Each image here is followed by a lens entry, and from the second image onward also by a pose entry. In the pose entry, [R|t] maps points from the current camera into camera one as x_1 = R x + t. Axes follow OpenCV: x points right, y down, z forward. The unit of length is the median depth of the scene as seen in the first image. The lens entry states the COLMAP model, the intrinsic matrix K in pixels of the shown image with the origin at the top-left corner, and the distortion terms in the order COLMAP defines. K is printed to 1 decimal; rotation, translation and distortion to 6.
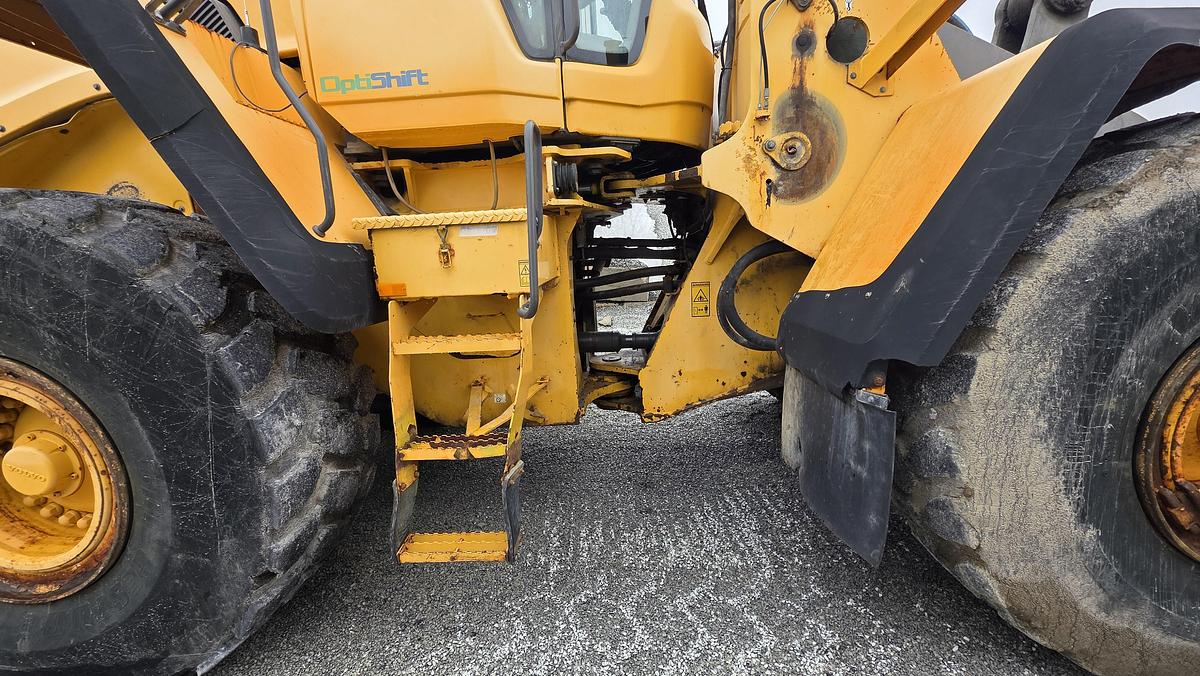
lens RADIAL K [[476.5, 0, 598.9], [0, 476.5, 341.3], [0, 0, 1]] dist [0.004878, -0.000255]
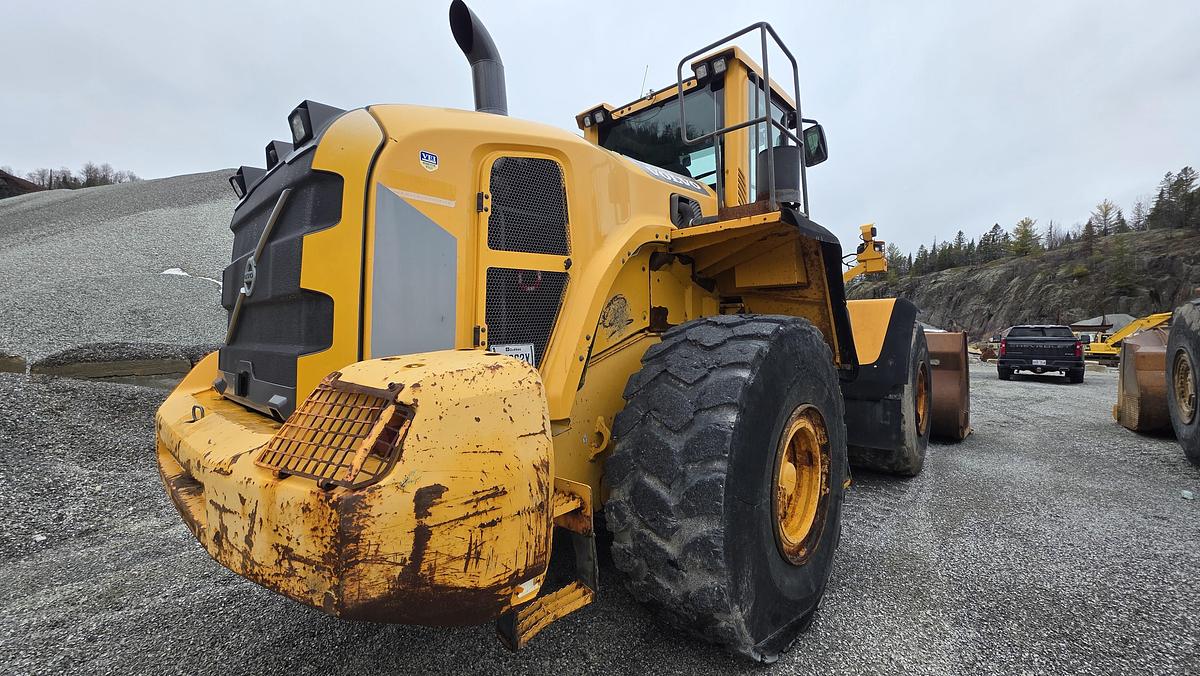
lens RADIAL K [[476.5, 0, 598.9], [0, 476.5, 341.3], [0, 0, 1]] dist [0.004878, -0.000255]
pose [[0.634398, 0.027453, 0.772519, -2.894117], [0.130665, 0.981180, -0.142172, -0.047843], [-0.761883, 0.191135, 0.618872, 0.386999]]
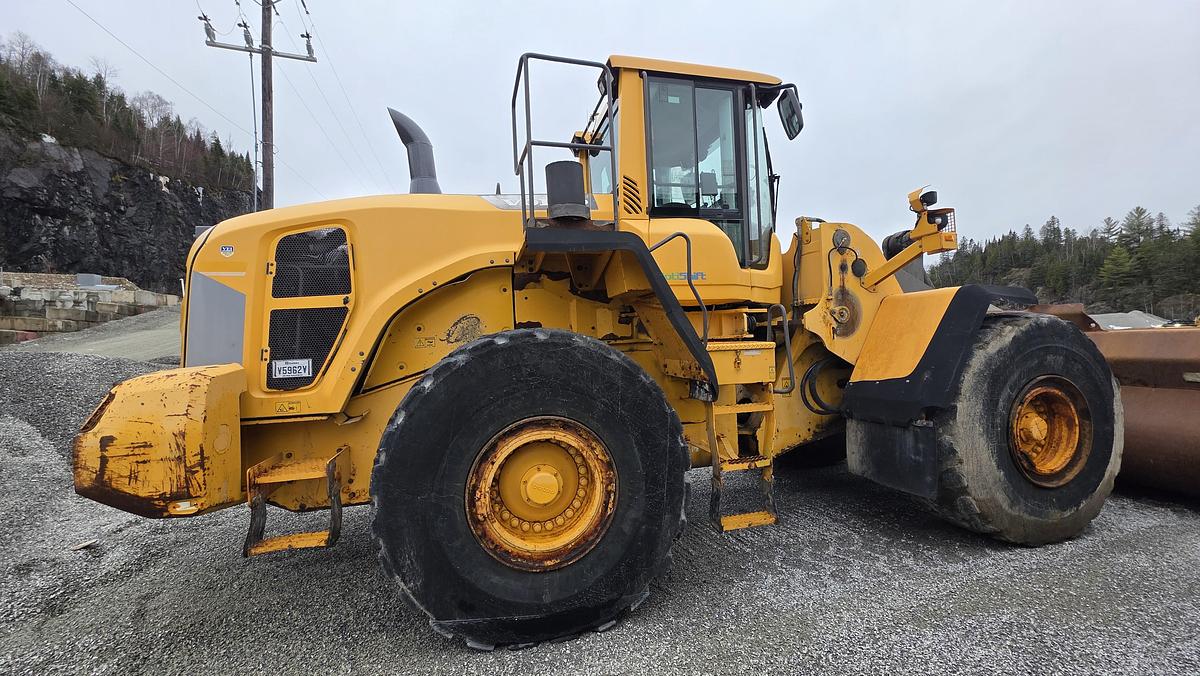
lens RADIAL K [[476.5, 0, 598.9], [0, 476.5, 341.3], [0, 0, 1]] dist [0.004878, -0.000255]
pose [[0.954114, 0.017411, 0.298938, -1.520663], [0.045711, 0.978139, -0.202866, 0.112489], [-0.295935, 0.207222, 0.932460, -0.749592]]
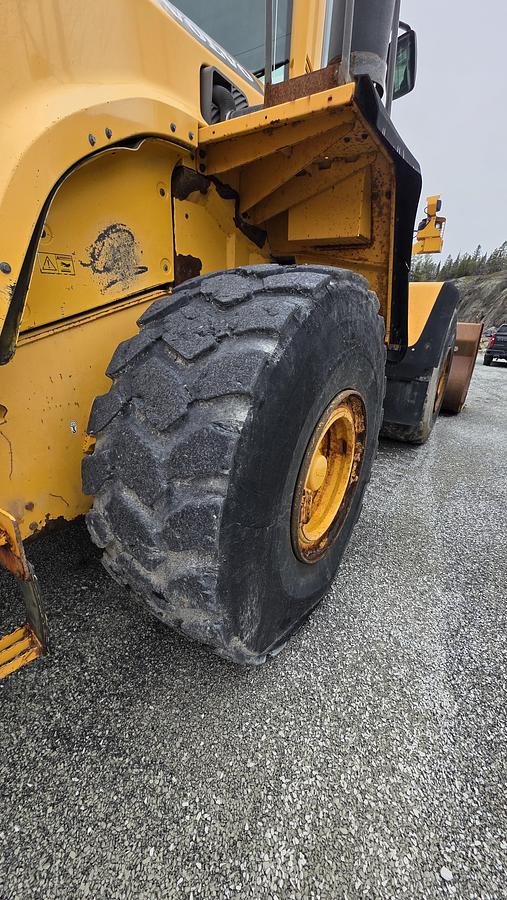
lens RADIAL K [[357.4, 0, 253.8], [0, 357.4, 453.8], [0, 0, 1]] dist [0.004878, -0.000255]
pose [[0.507304, -0.241235, 0.827314, -2.200196], [0.098066, 0.969944, 0.222691, -0.053566], [-0.856169, -0.031841, 0.515713, 0.598837]]
